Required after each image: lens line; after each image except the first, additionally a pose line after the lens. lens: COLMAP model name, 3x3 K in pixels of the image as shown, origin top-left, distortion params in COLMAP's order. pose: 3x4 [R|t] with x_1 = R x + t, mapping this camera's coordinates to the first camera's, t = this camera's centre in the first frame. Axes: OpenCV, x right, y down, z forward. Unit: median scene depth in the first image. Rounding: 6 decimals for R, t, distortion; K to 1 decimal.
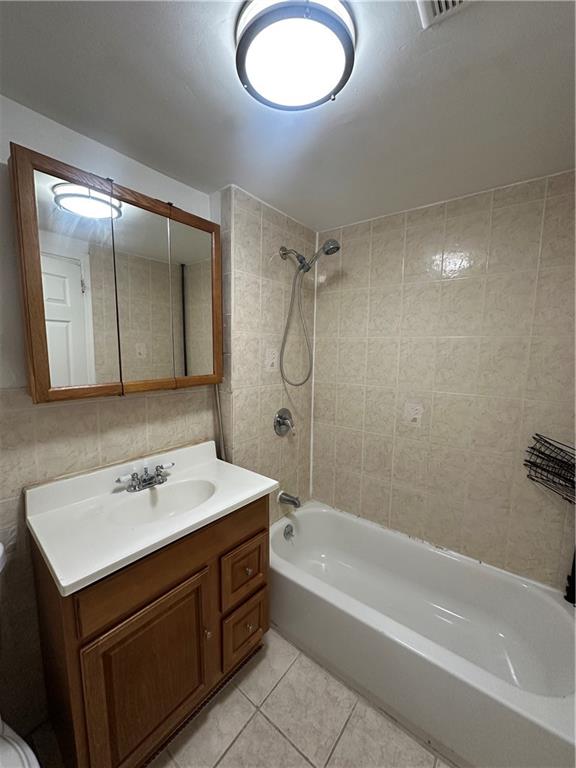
lens RADIAL K [[304.8, 0, 288.5], [0, 304.8, 388.1], [0, 0, 1]] dist [-0.000411, 0.000049]
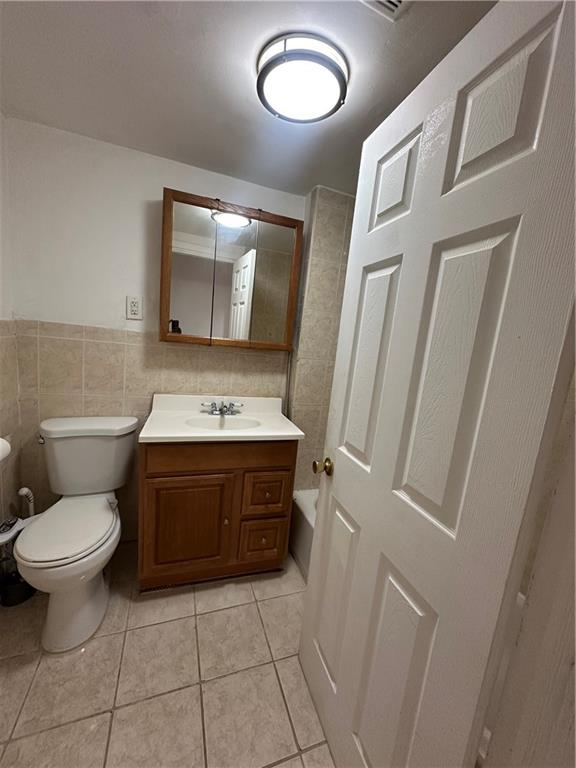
lens RADIAL K [[304.8, 0, 290.1], [0, 304.8, 388.8], [0, 0, 1]] dist [-0.000411, 0.000049]
pose [[0.848145, 0.159971, -0.505034, 0.490636], [-0.156761, 0.986411, 0.049187, 0.083191], [0.506040, 0.037452, 0.861696, -0.058627]]
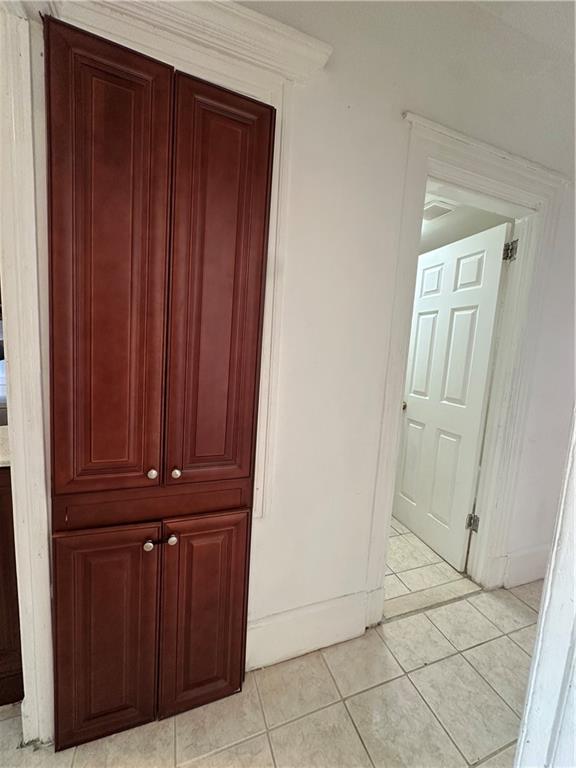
lens RADIAL K [[304.8, 0, 287.5], [0, 304.8, 376.6], [0, 0, 1]] dist [-0.000411, 0.000049]
pose [[0.849948, 0.101523, -0.516994, 0.545537], [-0.117863, 0.993029, 0.001235, 0.398424], [0.513515, 0.059884, 0.855988, -2.181093]]
